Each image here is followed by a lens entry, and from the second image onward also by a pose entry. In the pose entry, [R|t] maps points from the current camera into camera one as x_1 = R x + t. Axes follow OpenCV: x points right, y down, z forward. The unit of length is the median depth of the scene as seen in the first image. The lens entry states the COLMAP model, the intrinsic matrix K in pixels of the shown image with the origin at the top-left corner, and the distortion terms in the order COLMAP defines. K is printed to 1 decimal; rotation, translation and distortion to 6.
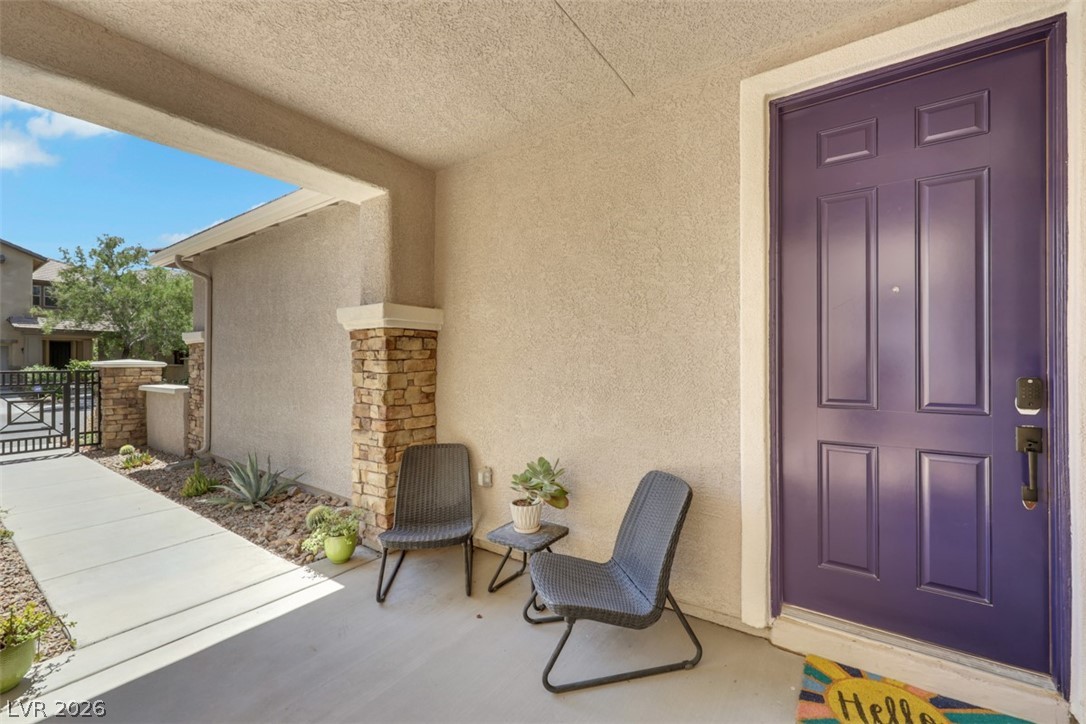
lens RADIAL K [[452.3, 0, 543.4], [0, 452.3, 362.4], [0, 0, 1]] dist [0.001922, 0.000083]
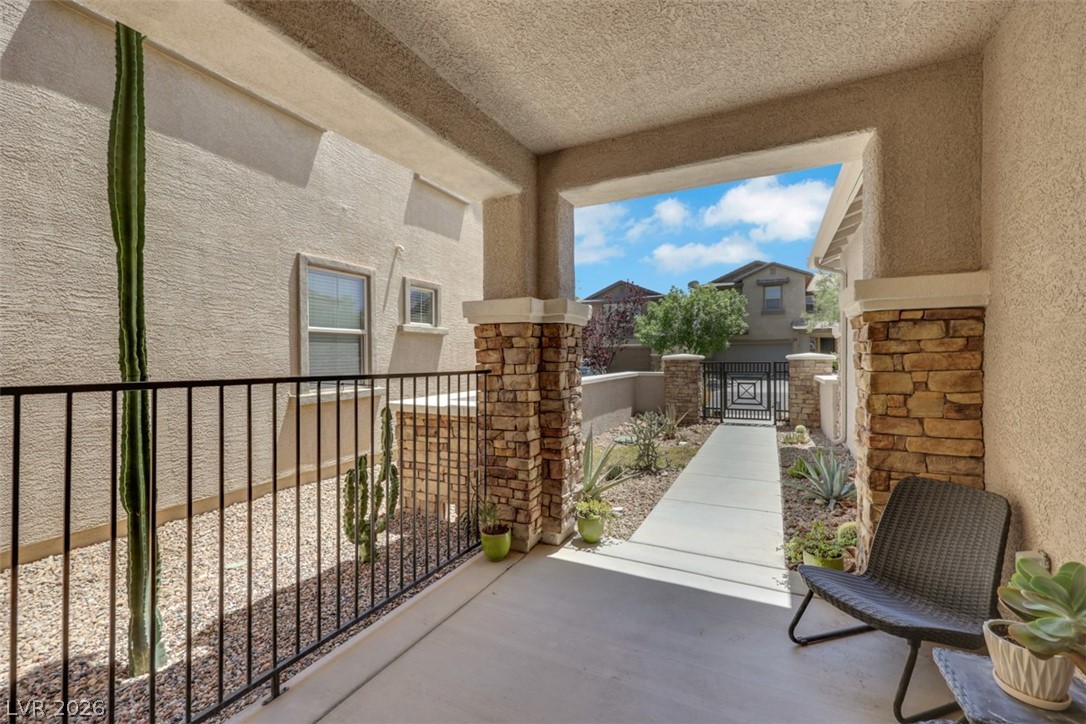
lens RADIAL K [[452.3, 0, 546.0], [0, 452.3, 361.2], [0, 0, 1]] dist [0.001922, 0.000083]
pose [[0.150644, 0.011075, -0.988526, 0.297754], [0.004517, 0.999919, 0.011891, -0.004383], [0.988578, -0.006256, 0.150582, 0.315300]]
